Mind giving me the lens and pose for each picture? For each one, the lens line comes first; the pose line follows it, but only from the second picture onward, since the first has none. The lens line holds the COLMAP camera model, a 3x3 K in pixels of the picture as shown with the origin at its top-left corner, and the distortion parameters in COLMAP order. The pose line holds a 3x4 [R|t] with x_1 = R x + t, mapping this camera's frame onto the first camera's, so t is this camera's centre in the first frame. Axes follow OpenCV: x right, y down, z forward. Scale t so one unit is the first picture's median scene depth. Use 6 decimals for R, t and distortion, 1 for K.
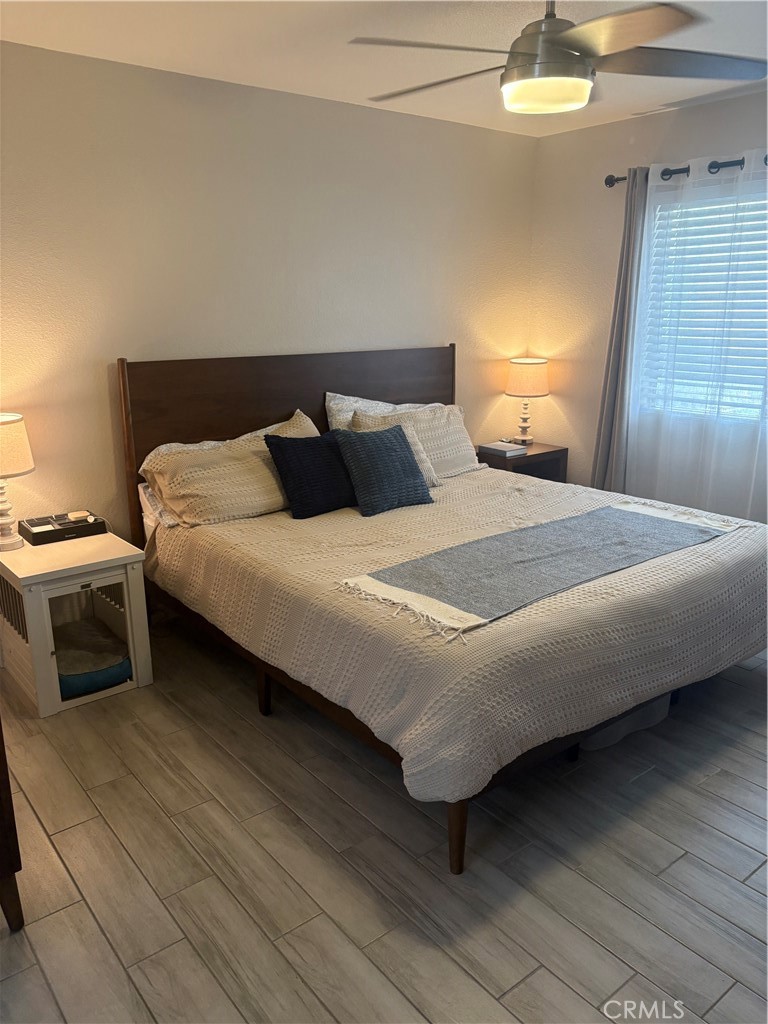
lens RADIAL K [[773.8, 0, 380.1], [0, 773.8, 518.7], [0, 0, 1]] dist [0.037053, -0.036390]
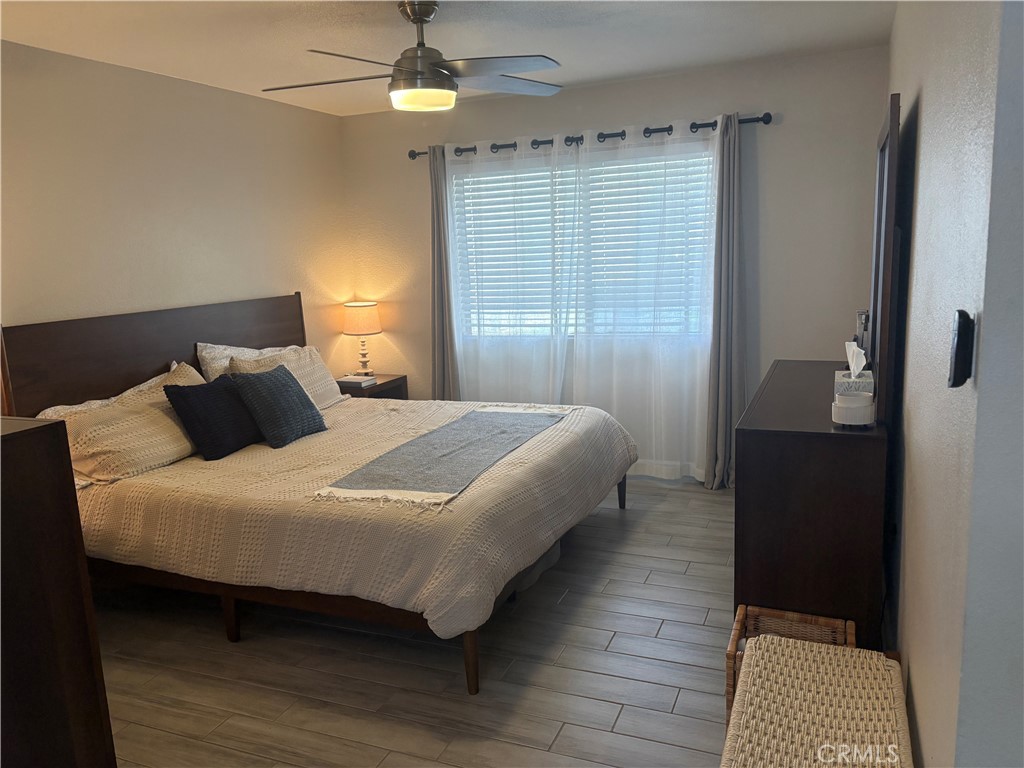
lens RADIAL K [[773.8, 0, 513.8], [0, 773.8, 383.5], [0, 0, 1]] dist [0.037053, -0.036390]
pose [[0.874120, -0.115273, 0.471833, -0.275075], [0.164969, 0.984142, -0.065187, 0.039288], [-0.456836, 0.134819, 0.879275, -0.145540]]
